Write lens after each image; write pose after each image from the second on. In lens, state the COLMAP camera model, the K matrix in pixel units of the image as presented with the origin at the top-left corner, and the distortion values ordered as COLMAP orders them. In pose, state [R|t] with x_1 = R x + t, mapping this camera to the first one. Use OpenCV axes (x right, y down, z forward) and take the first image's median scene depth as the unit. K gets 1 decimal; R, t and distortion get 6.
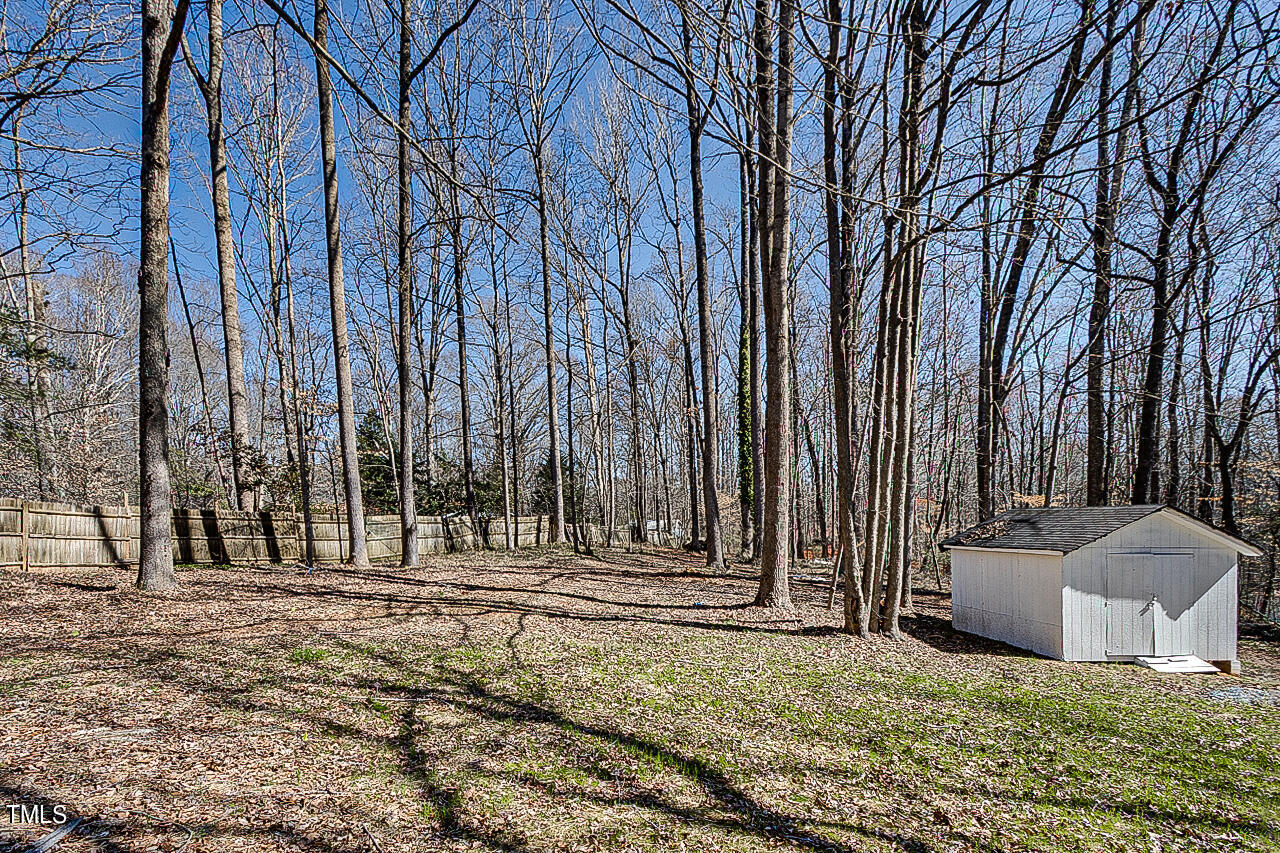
lens RADIAL K [[555.0, 0, 613.8], [0, 555.0, 509.9], [0, 0, 1]] dist [-0.001057, -0.000118]
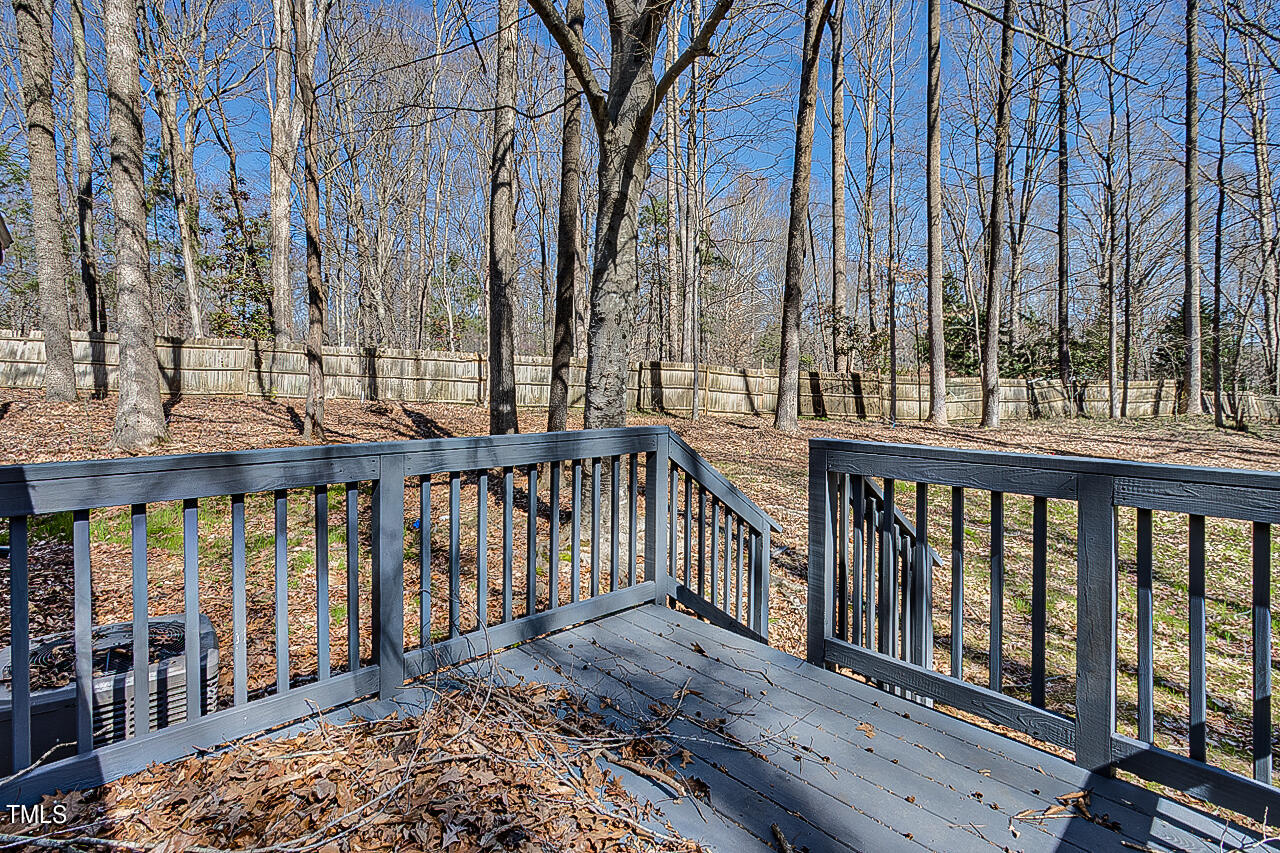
lens RADIAL K [[640.4, 0, 635.9], [0, 640.4, 429.1], [0, 0, 1]] dist [-0.001548, -0.000207]
pose [[0.678232, 0.056456, -0.732676, 0.038564], [-0.013185, 0.997819, 0.064682, 0.036065], [0.734729, -0.034209, 0.677497, -0.223086]]
